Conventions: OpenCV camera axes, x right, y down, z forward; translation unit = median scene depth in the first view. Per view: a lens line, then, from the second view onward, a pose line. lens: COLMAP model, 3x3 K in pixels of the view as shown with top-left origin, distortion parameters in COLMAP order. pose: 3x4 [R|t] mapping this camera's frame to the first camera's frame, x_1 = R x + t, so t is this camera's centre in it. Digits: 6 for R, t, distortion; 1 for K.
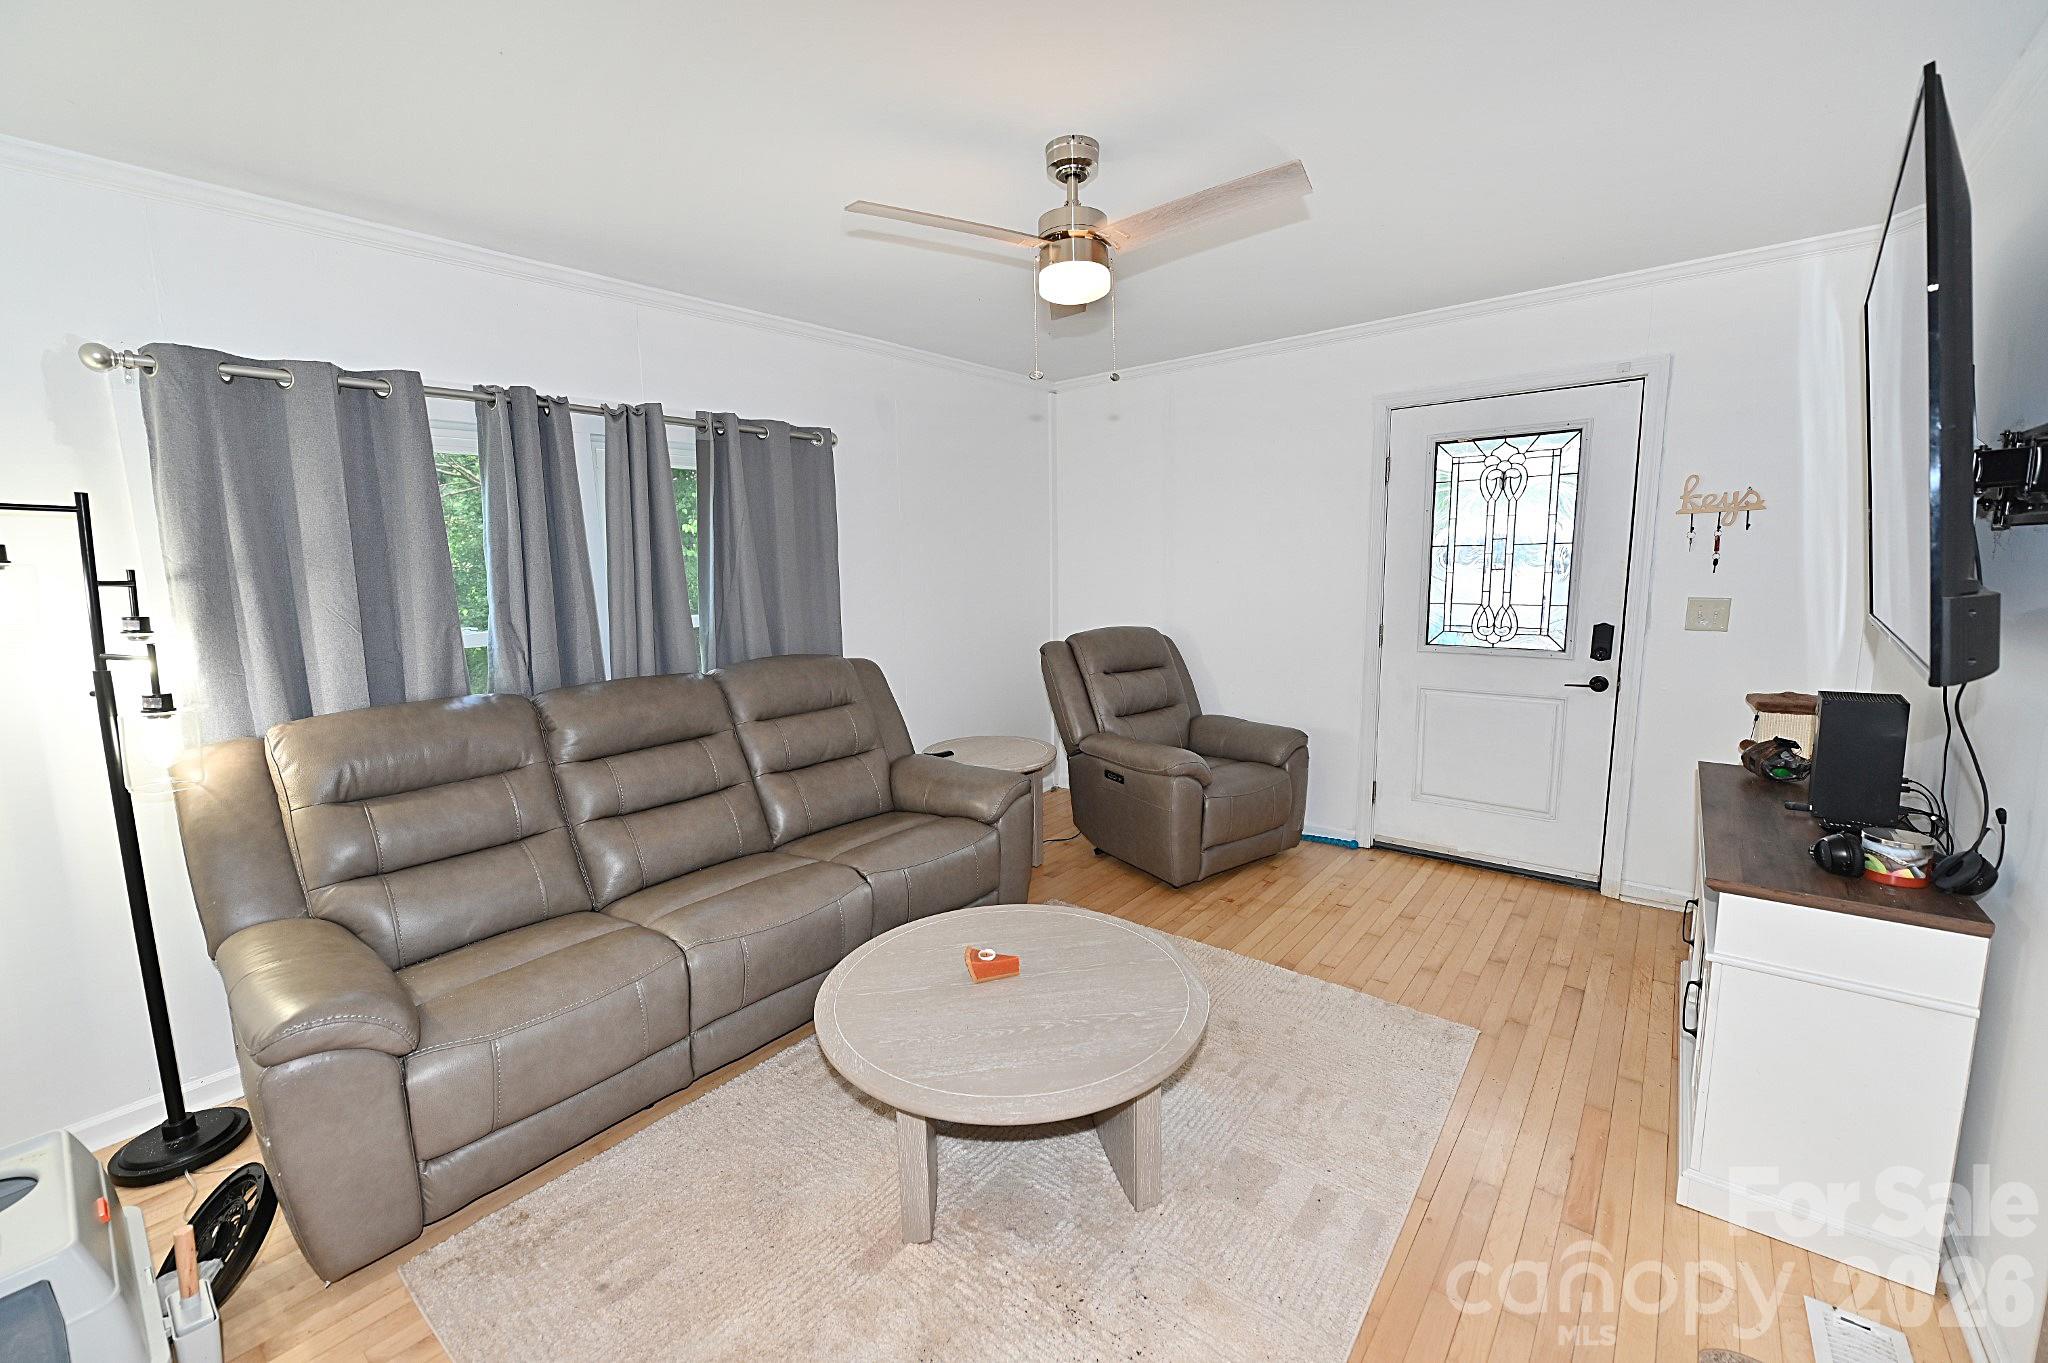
lens RADIAL K [[835.9, 0, 1024.0], [0, 835.9, 681.5], [0, 0, 1]] dist [0.000681, -0.000003]
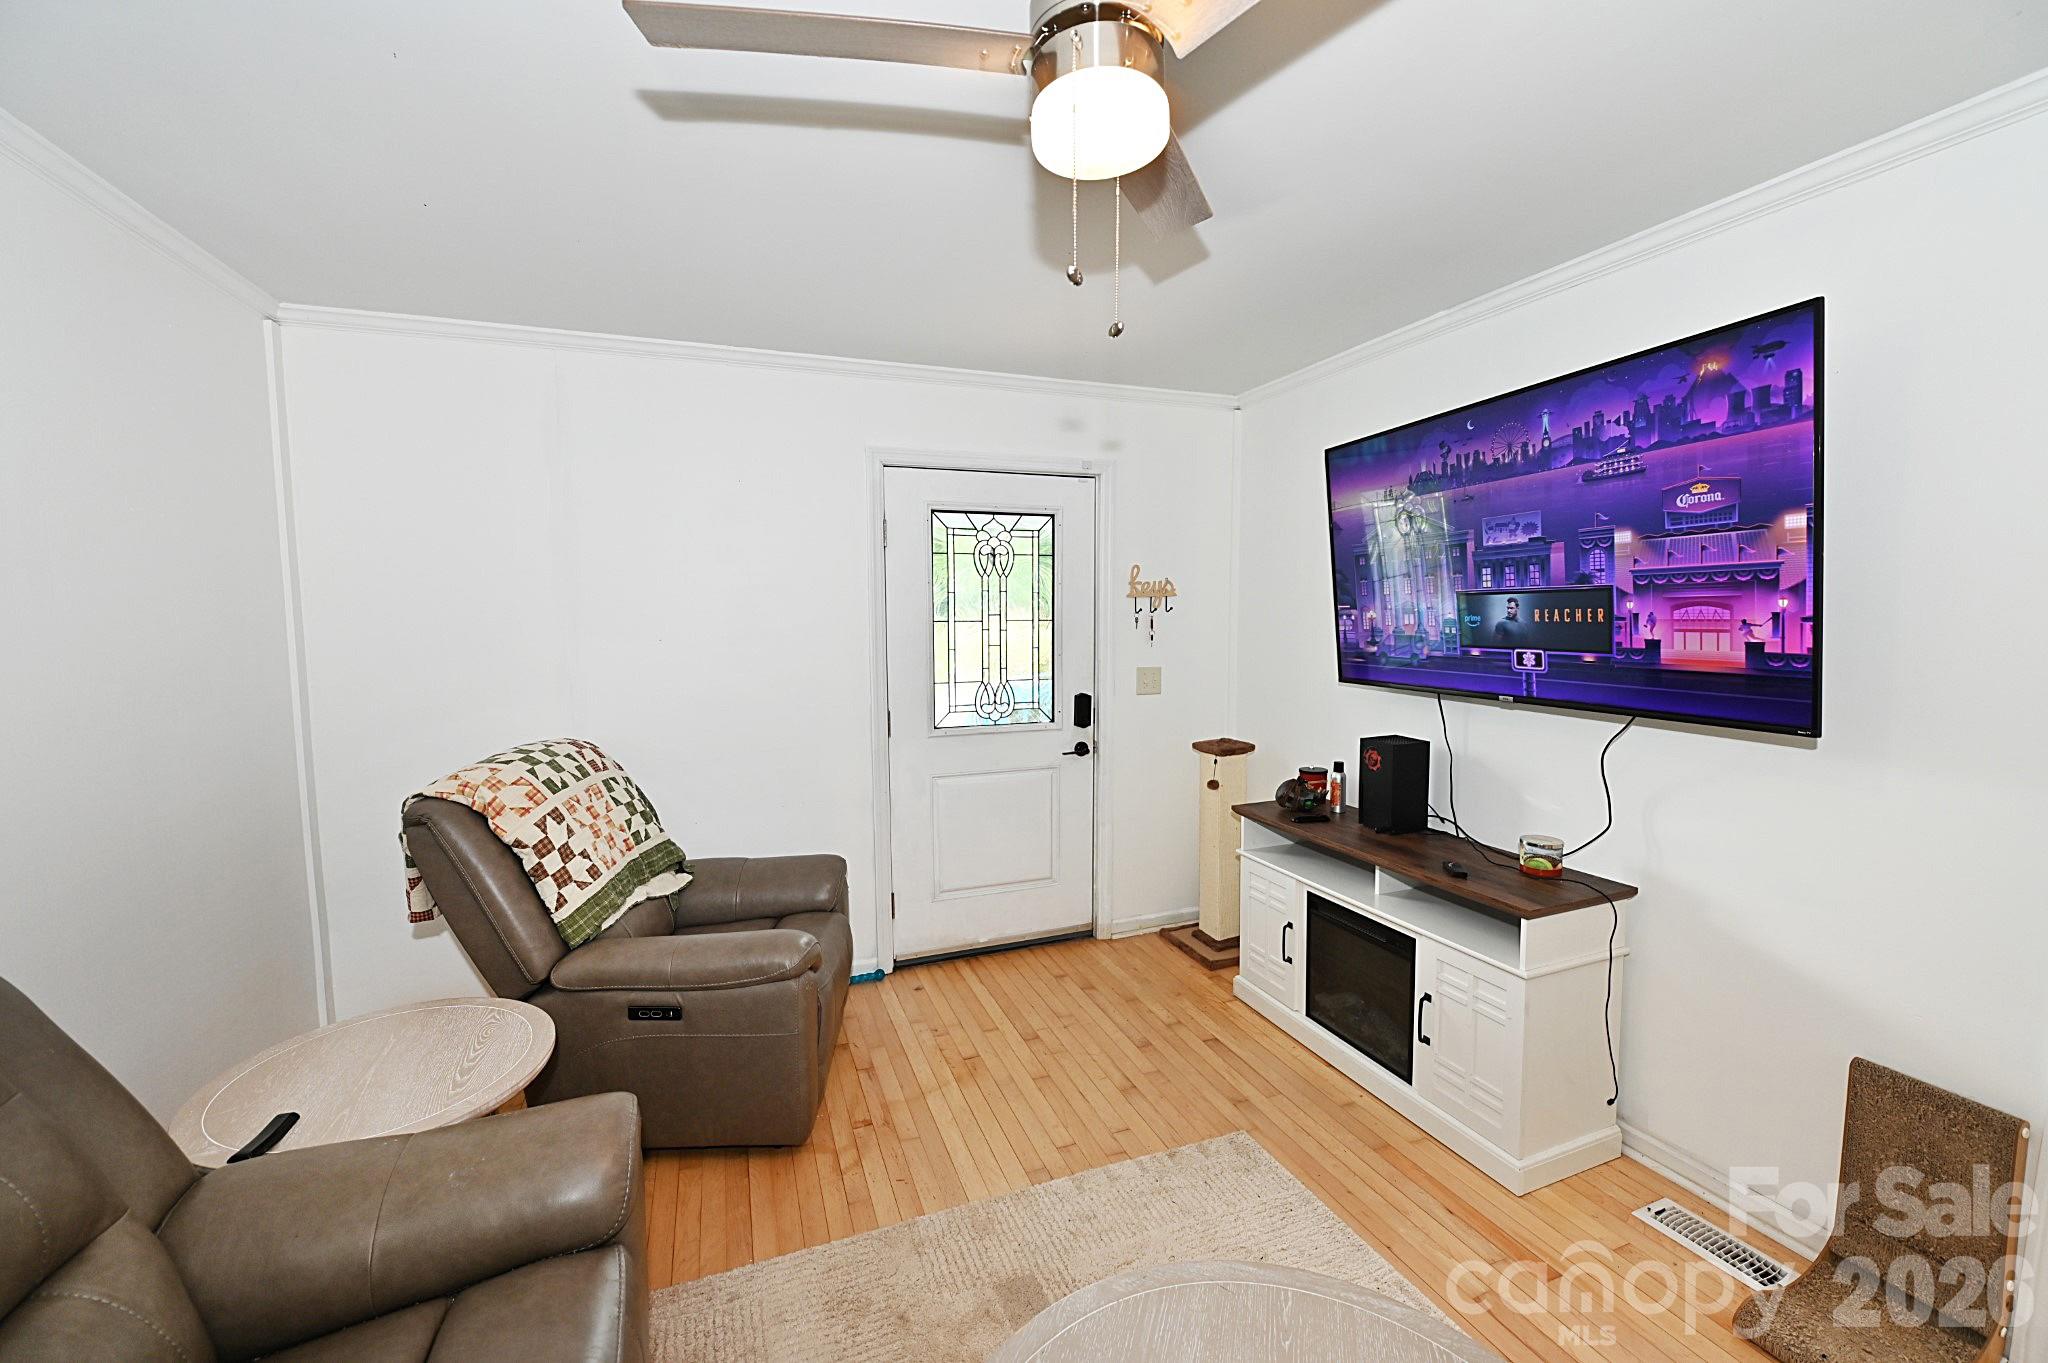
lens RADIAL K [[815.0, 0, 1018.7], [0, 815.0, 682.0], [0, 0, 1]] dist [-0.010888, -0.000194]
pose [[0.491801, -0.056871, 0.868848, -0.264335], [0.123291, 0.992359, -0.004833, -0.086427], [-0.861934, 0.109498, 0.495055, 0.523731]]
